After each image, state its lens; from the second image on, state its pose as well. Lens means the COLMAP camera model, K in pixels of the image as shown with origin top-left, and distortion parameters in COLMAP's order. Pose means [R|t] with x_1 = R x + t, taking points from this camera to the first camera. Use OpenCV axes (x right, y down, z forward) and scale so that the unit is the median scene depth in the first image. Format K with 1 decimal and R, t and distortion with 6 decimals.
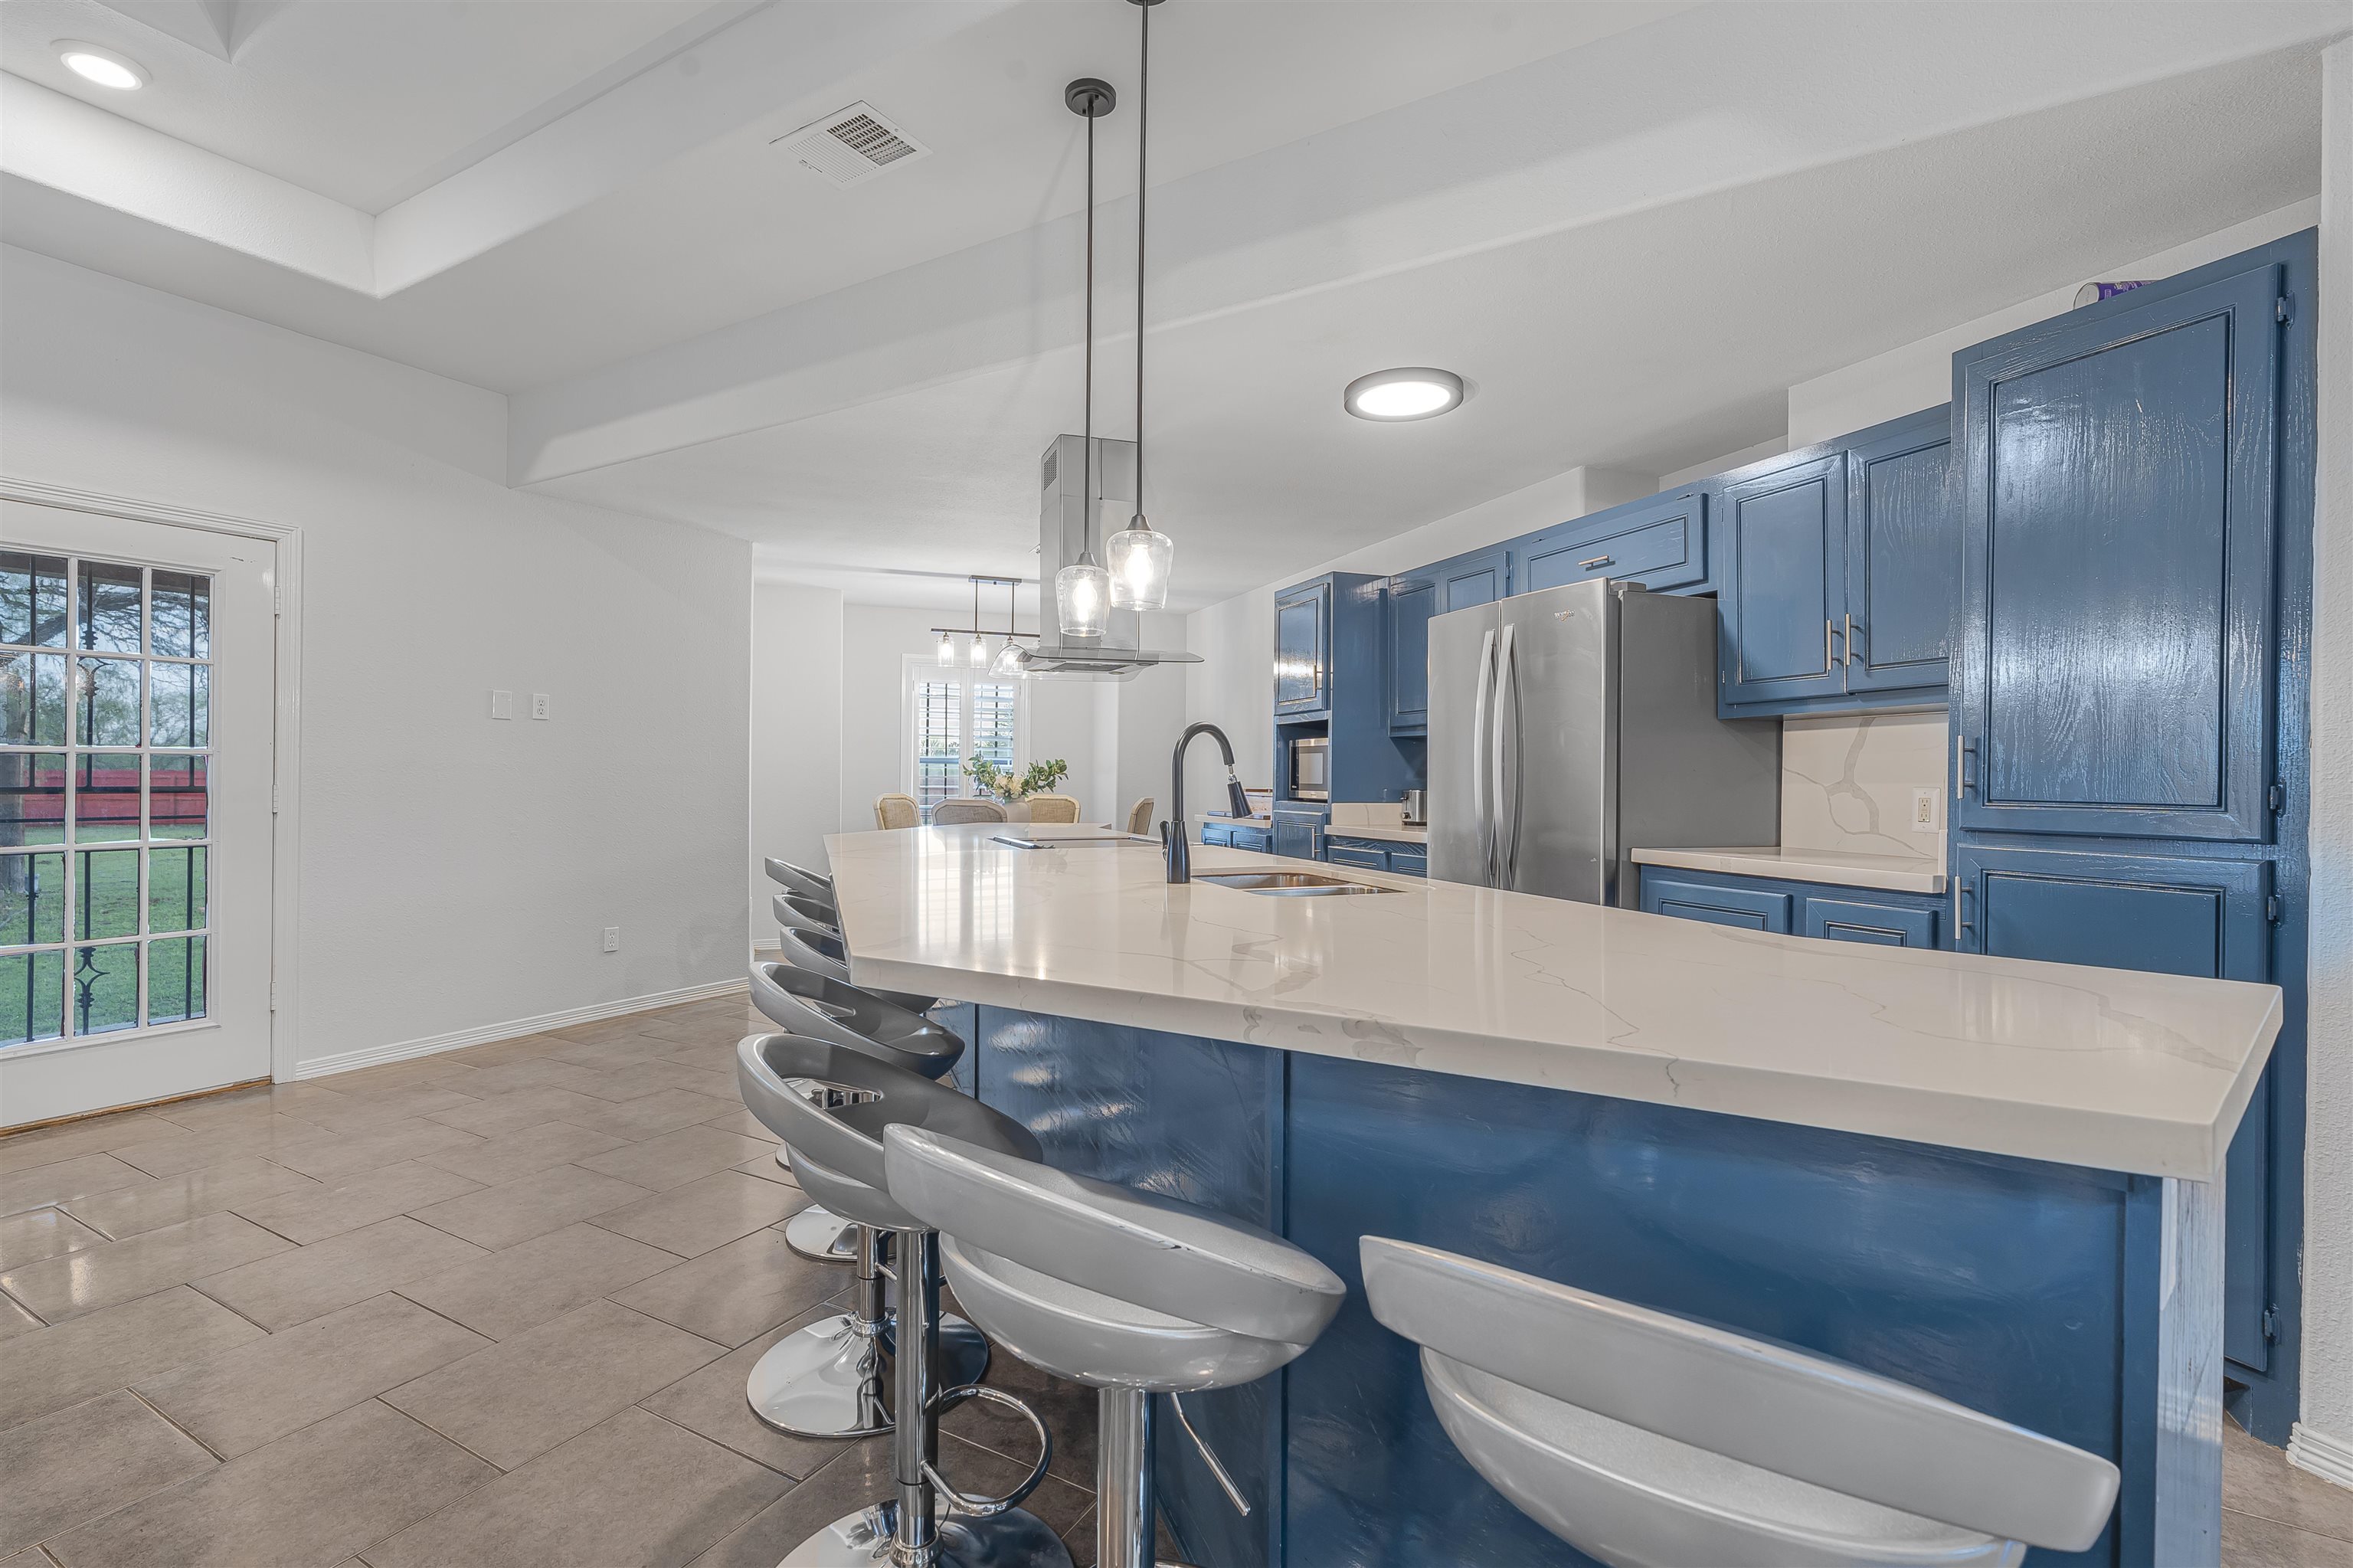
lens RADIAL K [[1085.0, 0, 1193.5], [0, 1085.0, 787.8], [0, 0, 1]] dist [0.030881, 0.000121]
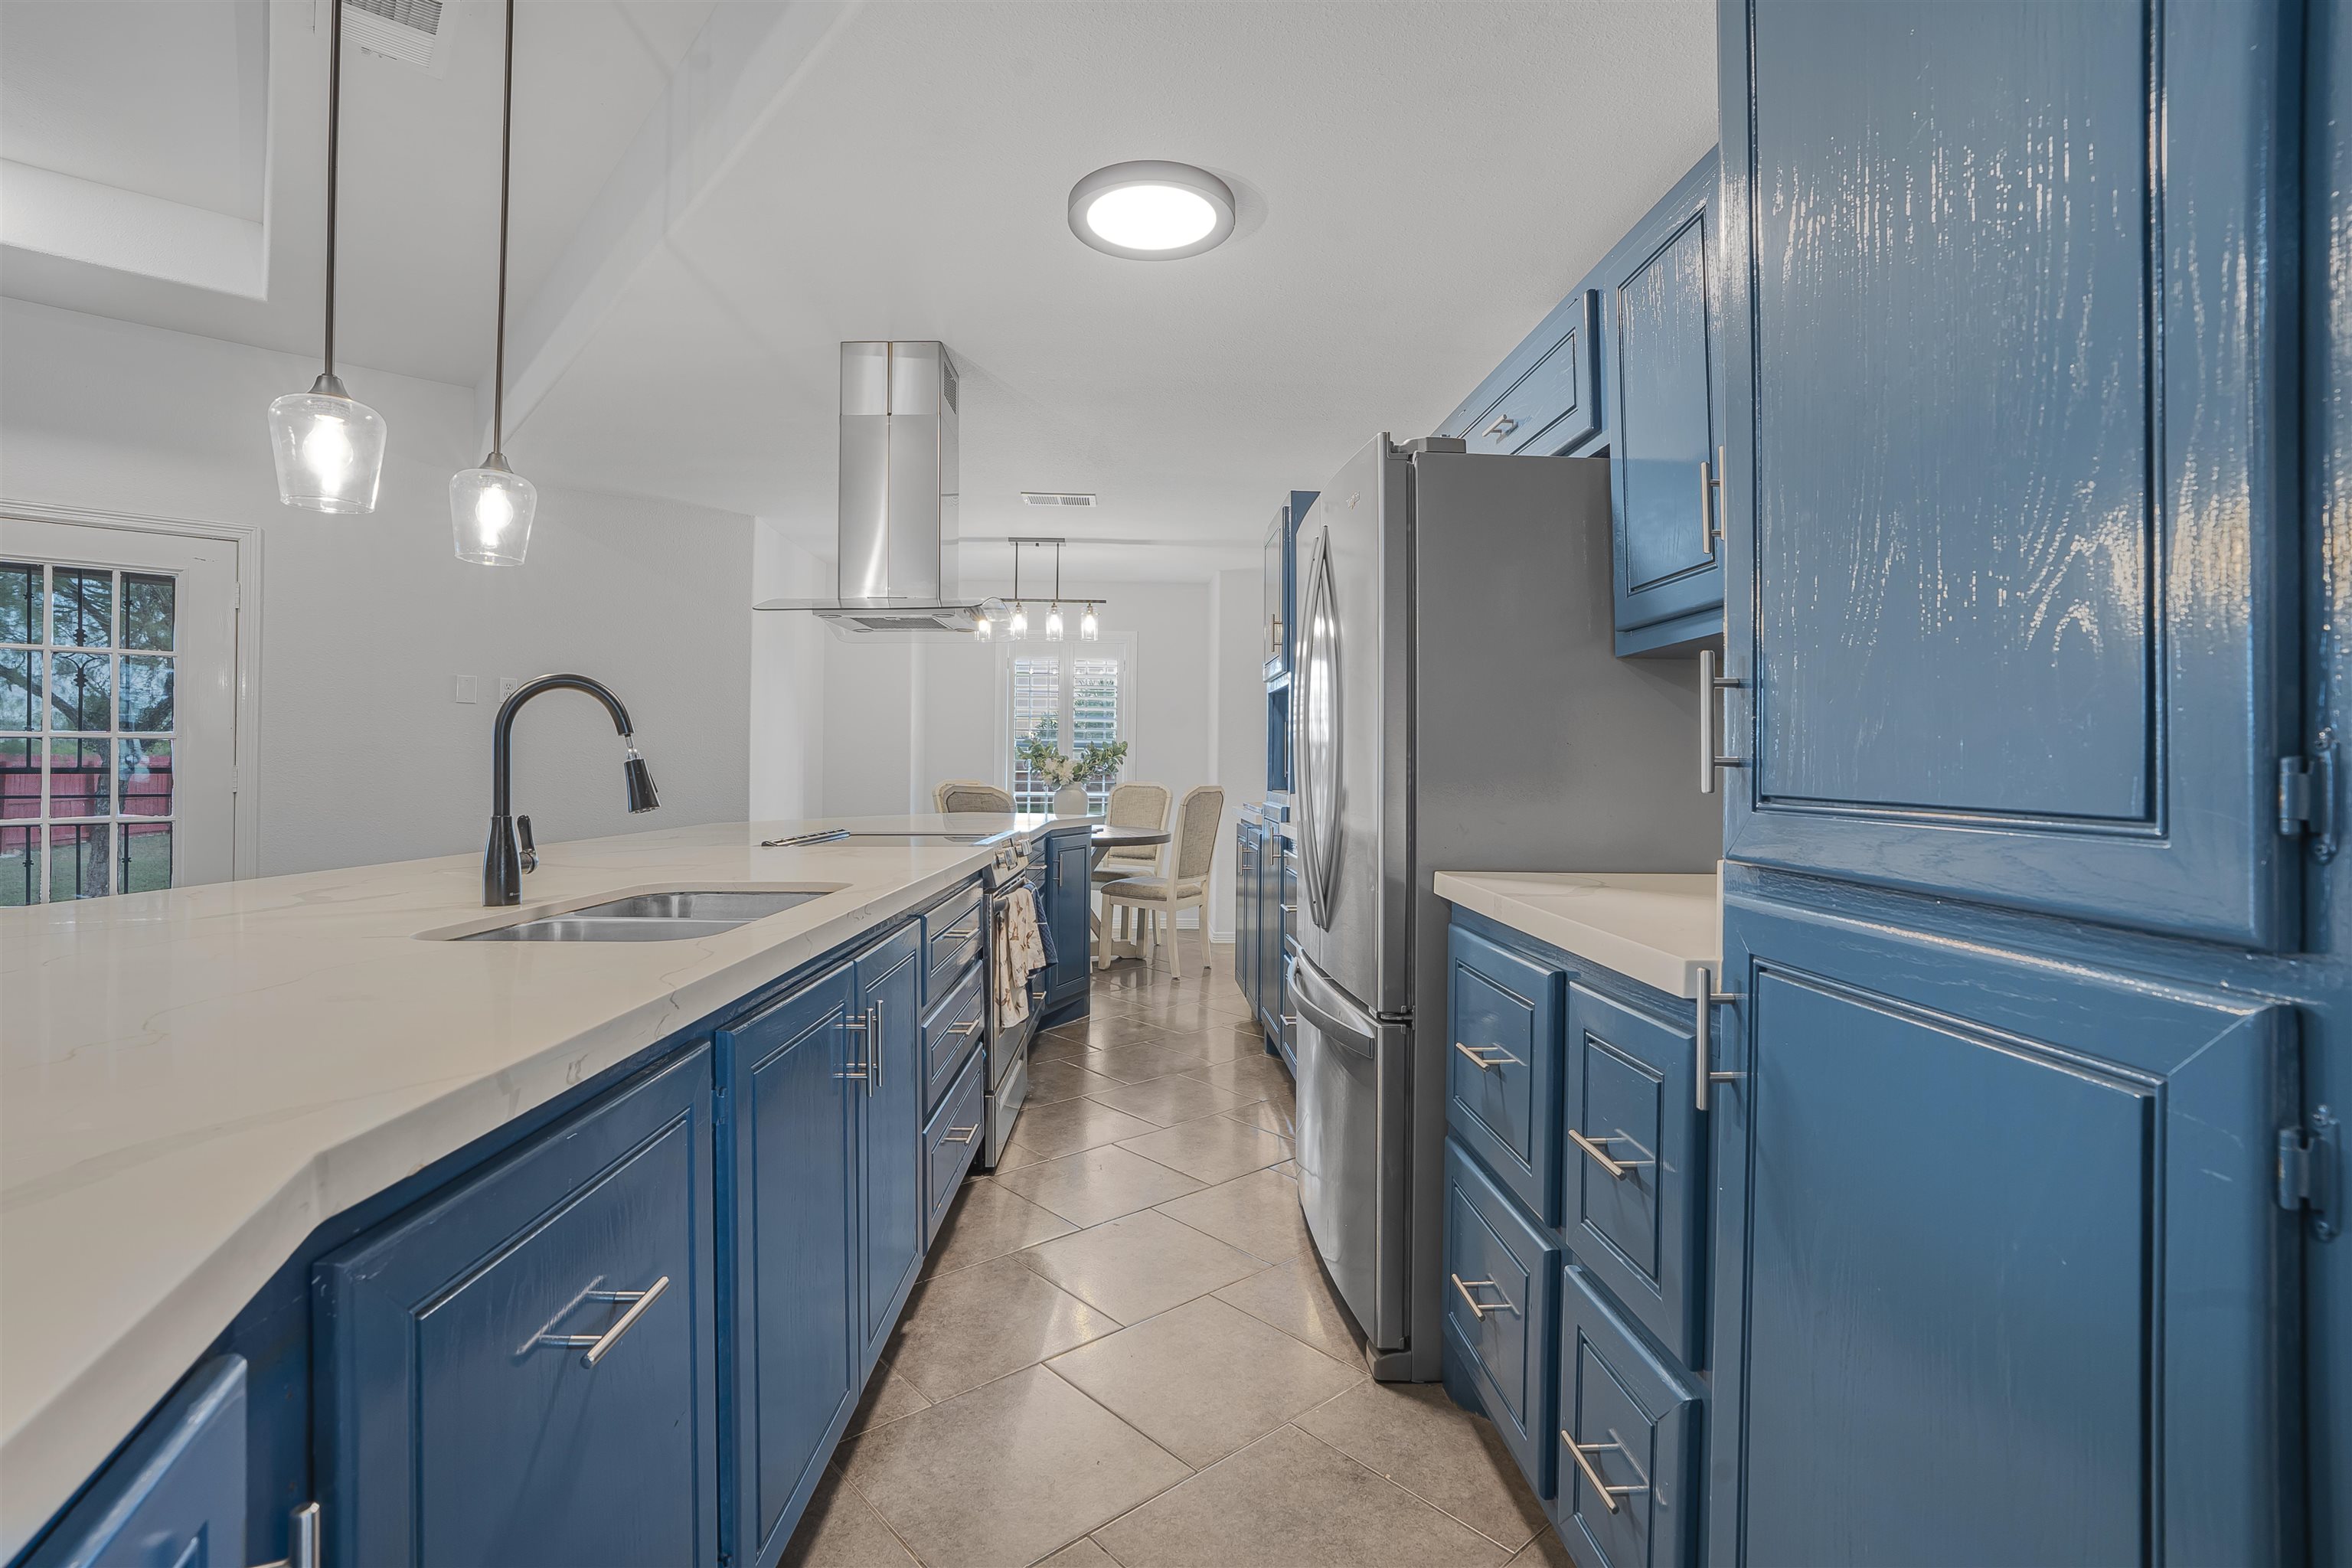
lens RADIAL K [[1119.6, 0, 1168.2], [0, 1119.6, 748.2], [0, 0, 1]] dist [0.000122, 0.013227]
pose [[0.933741, -0.004173, -0.357926, 0.459588], [-0.004756, 0.999699, -0.024064, 0.001745], [0.357918, 0.024172, 0.933440, 0.339784]]
